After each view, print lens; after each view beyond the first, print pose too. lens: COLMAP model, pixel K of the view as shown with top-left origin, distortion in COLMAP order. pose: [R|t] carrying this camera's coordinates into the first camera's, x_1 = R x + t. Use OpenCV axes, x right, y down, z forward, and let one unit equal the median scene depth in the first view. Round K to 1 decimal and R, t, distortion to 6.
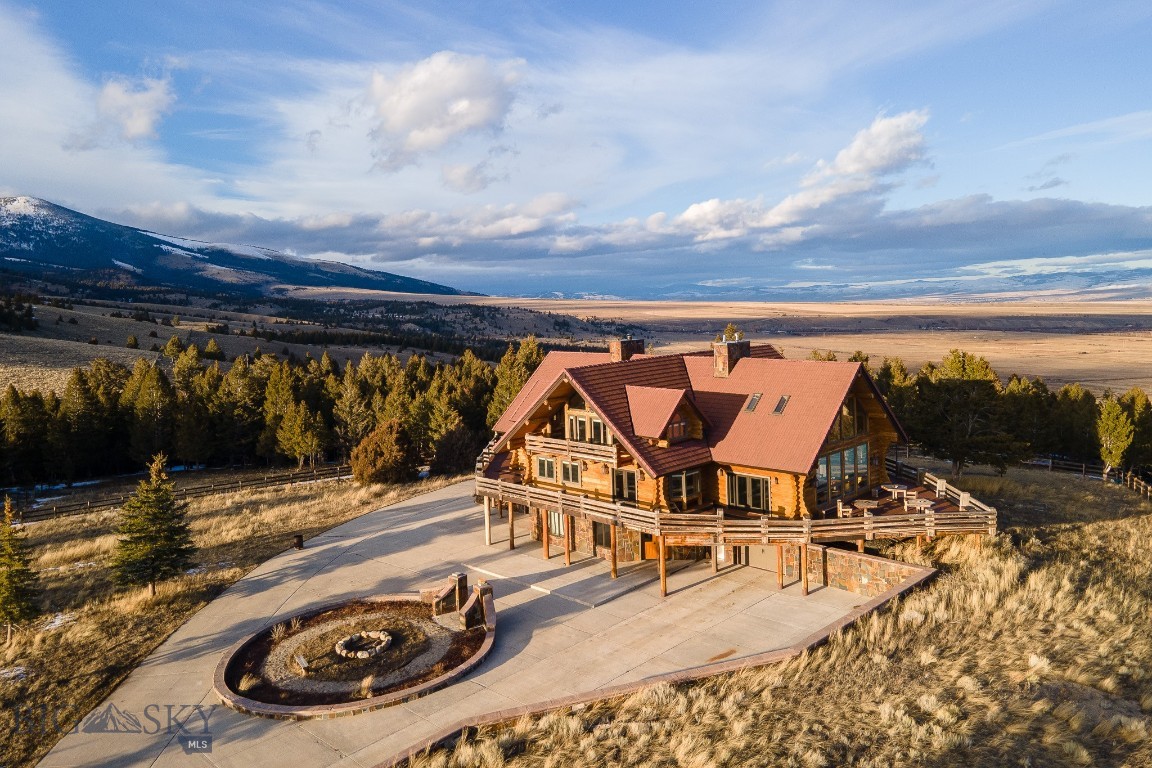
lens RADIAL K [[840.9, 0, 578.0], [0, 840.9, 340.5], [0, 0, 1]] dist [0.016498, 0.047374]
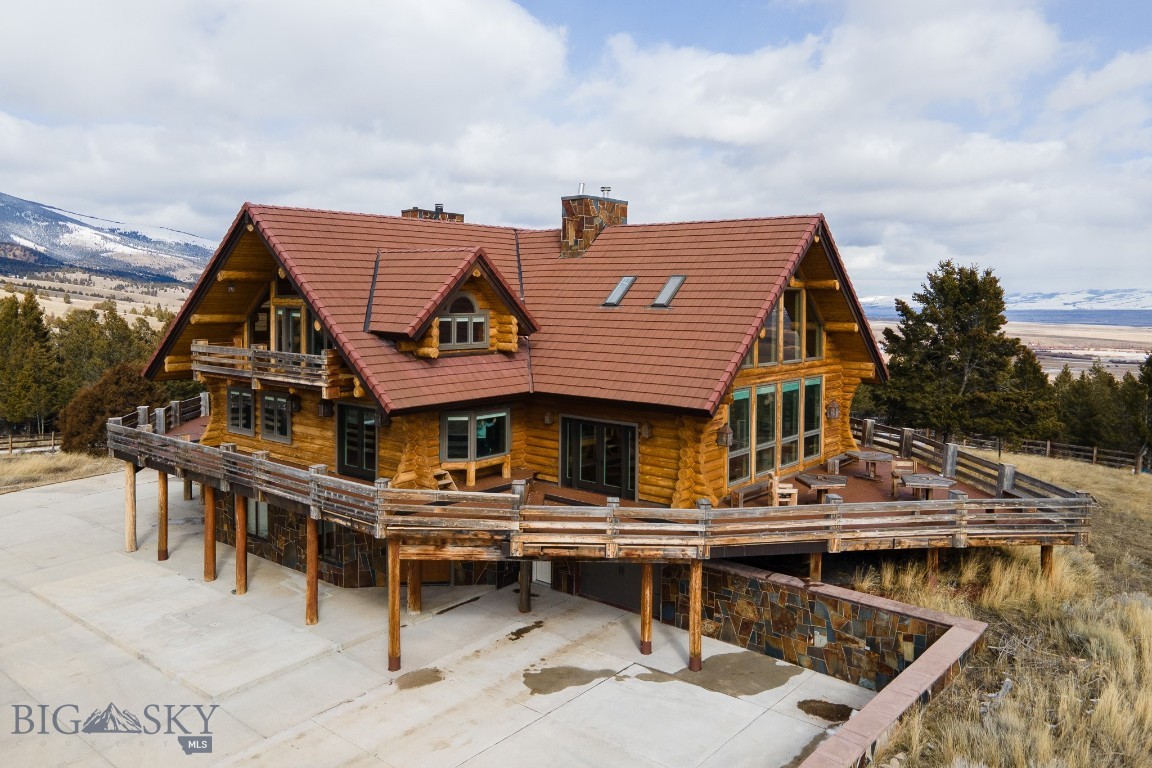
lens RADIAL K [[840.9, 0, 578.0], [0, 840.9, 340.5], [0, 0, 1]] dist [0.016498, 0.047374]
pose [[0.995992, 0.035695, 0.082007, 0.151301], [-0.035551, 0.999363, -0.003218, 0.116913], [-0.082070, 0.000289, 0.996627, 0.510973]]
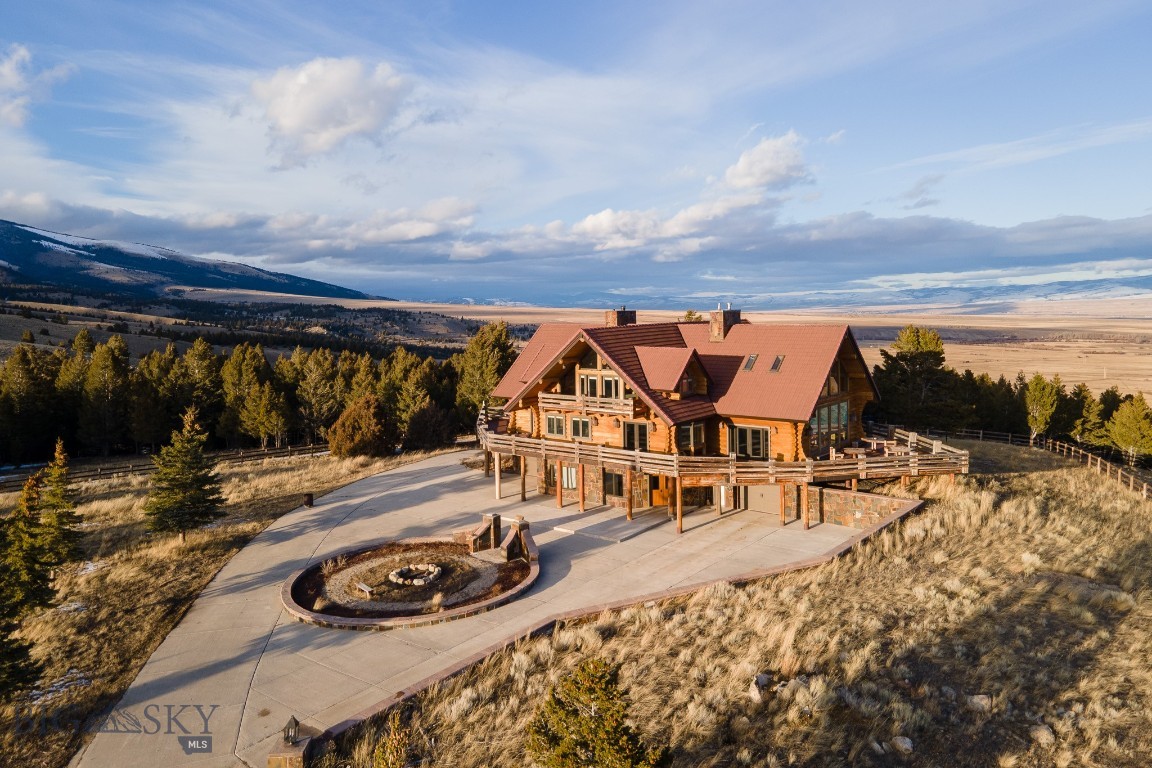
lens RADIAL K [[840.9, 0, 578.0], [0, 840.9, 340.5], [0, 0, 1]] dist [0.016498, 0.047374]
pose [[0.994218, 0.010018, 0.106912, -0.143104], [-0.009083, 0.999916, -0.009224, 0.062222], [-0.106996, 0.008200, 0.994226, -0.070359]]
